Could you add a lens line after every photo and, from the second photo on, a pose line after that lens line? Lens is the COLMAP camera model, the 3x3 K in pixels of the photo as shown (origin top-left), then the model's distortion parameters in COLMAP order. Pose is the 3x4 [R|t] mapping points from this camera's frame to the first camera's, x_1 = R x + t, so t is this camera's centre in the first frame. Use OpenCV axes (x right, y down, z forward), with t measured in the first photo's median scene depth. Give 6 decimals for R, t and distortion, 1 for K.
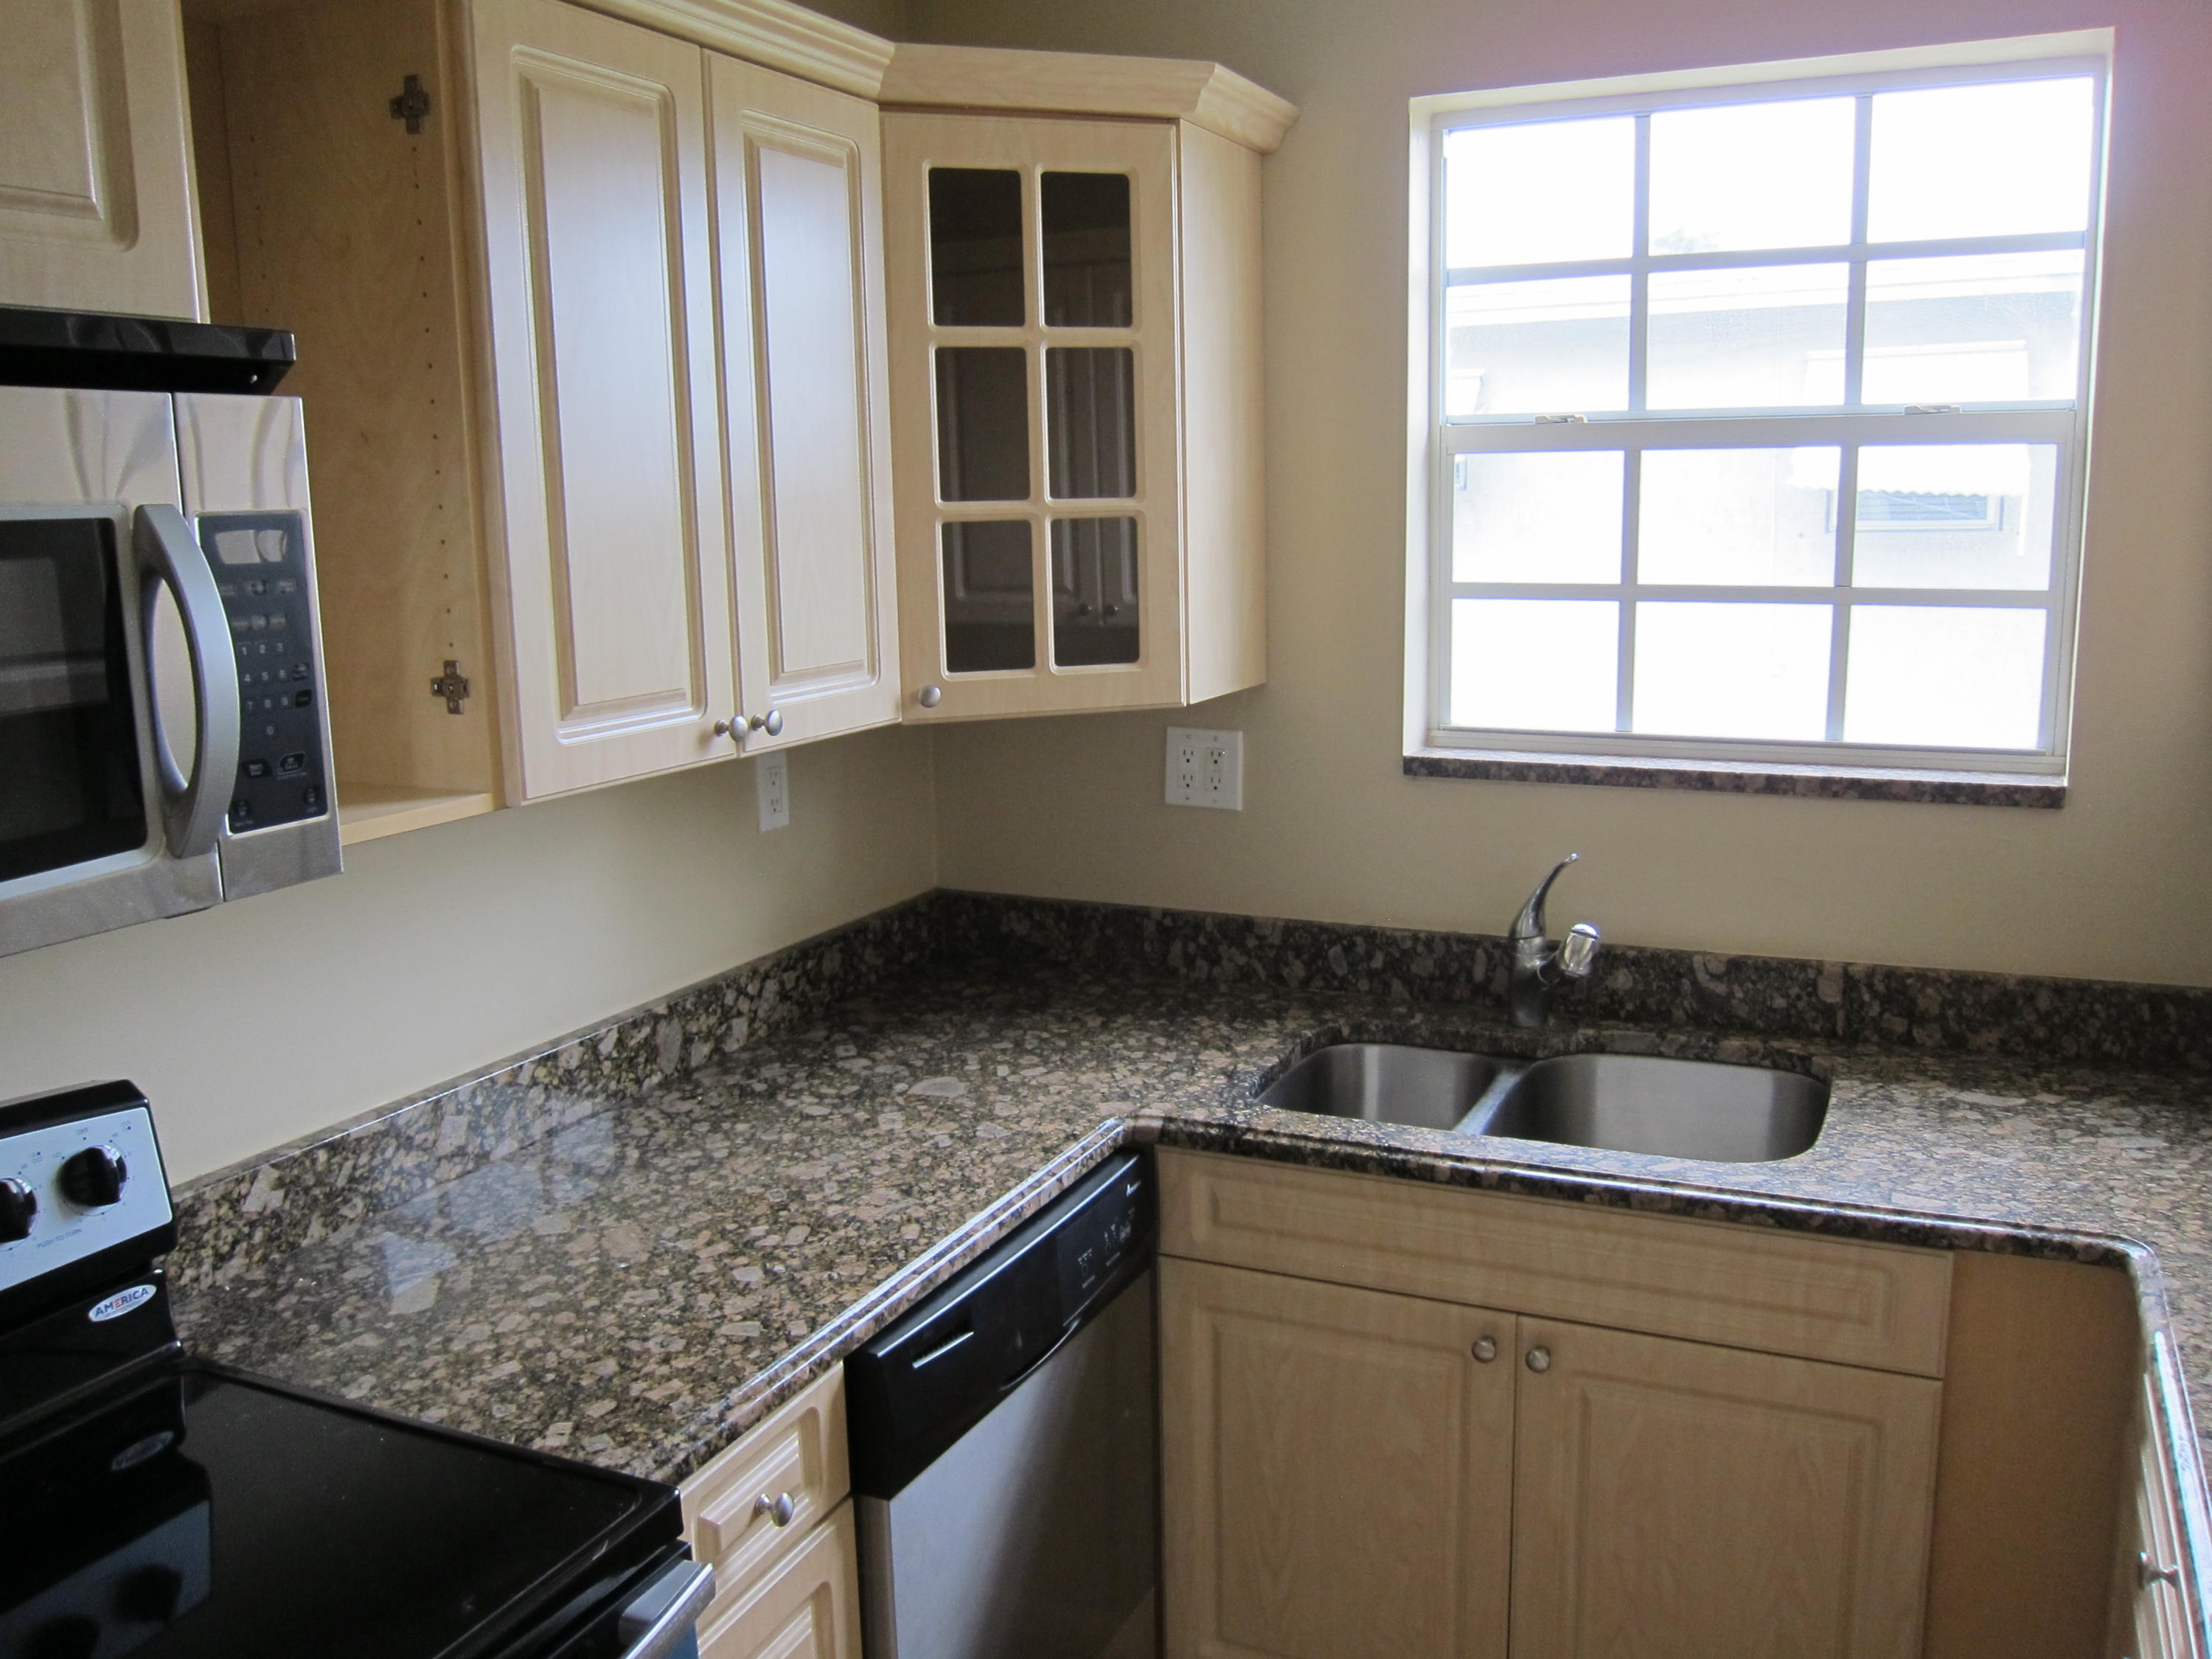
lens RADIAL K [[1832.4, 0, 1093.9], [0, 1832.4, 850.3], [0, 0, 1]] dist [-0.057523, 0.008786]
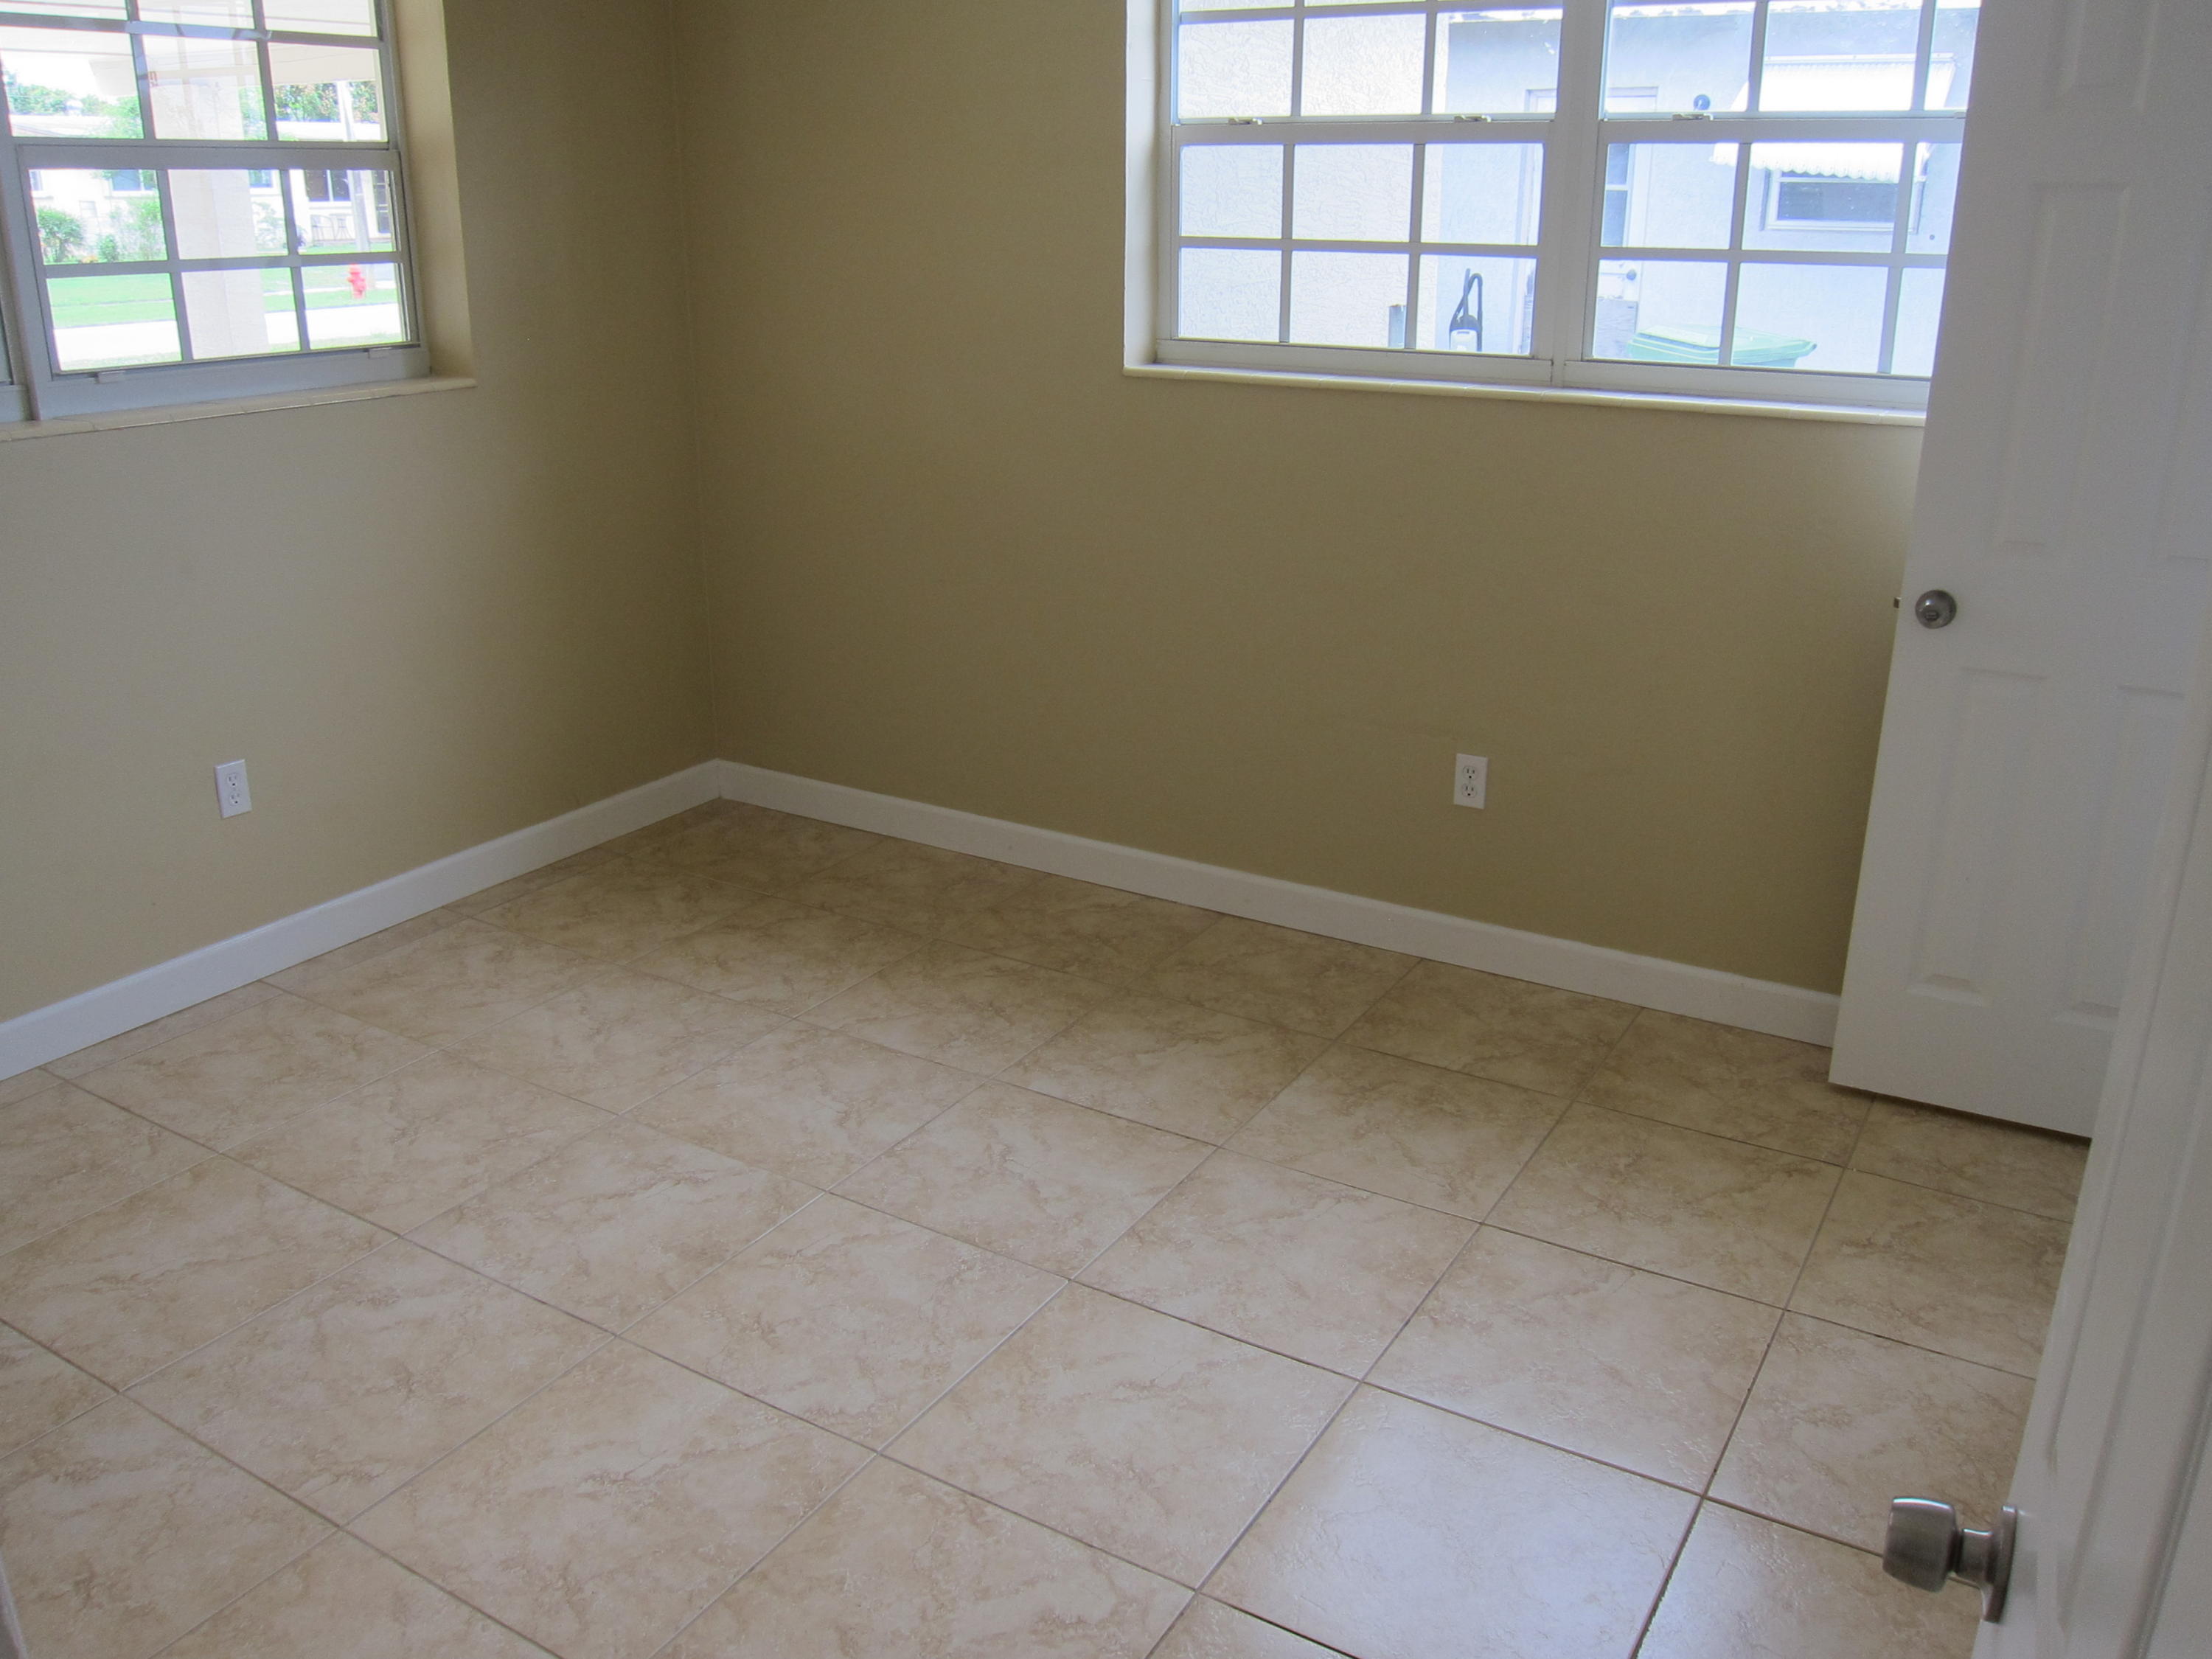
lens RADIAL K [[1832.4, 0, 1117.6], [0, 1832.4, 825.6], [0, 0, 1]] dist [-0.057523, 0.008786]
pose [[0.993328, 0.058372, -0.099457, 0.366419], [-0.043141, 0.987904, 0.148942, 0.119485], [0.106948, -0.143657, 0.983832, -0.578443]]
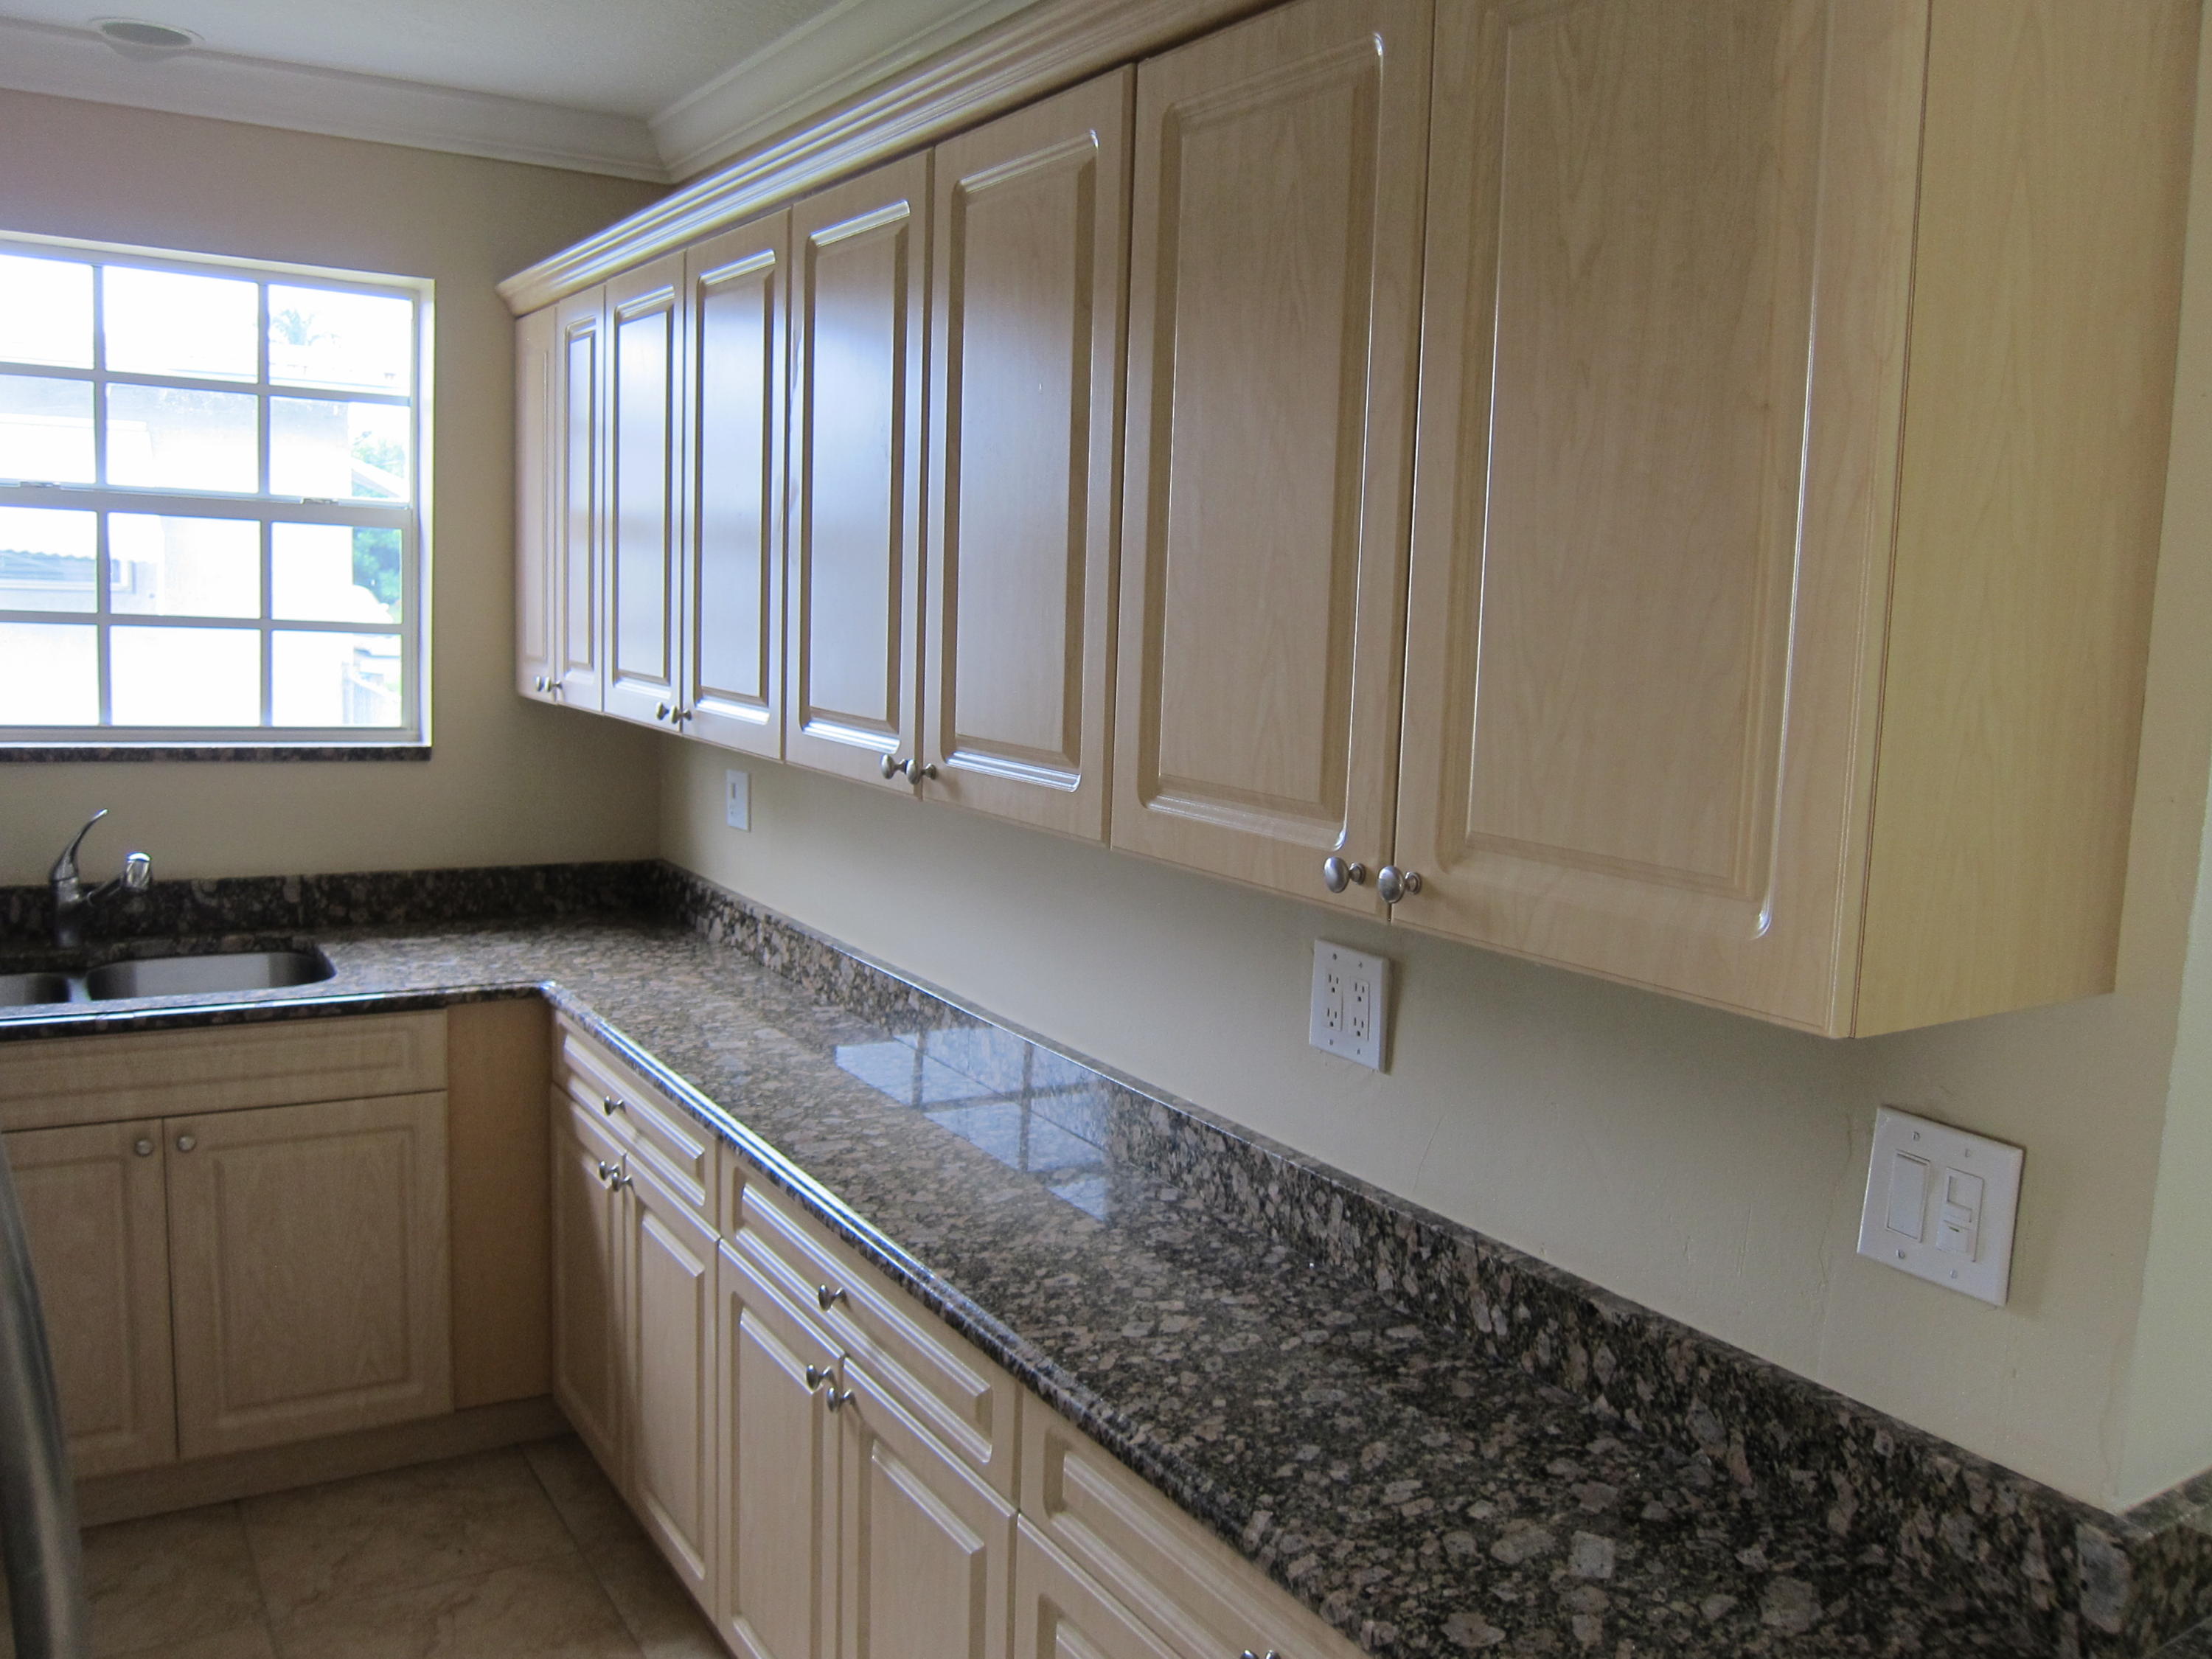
lens RADIAL K [[1832.4, 0, 1138.7], [0, 1832.4, 839.1], [0, 0, 1]] dist [-0.057523, 0.008786]
pose [[0.526147, -0.063457, 0.848023, -0.477647], [0.100218, 0.994890, 0.012267, 0.086063], [-0.844468, 0.078533, 0.529818, -0.353541]]
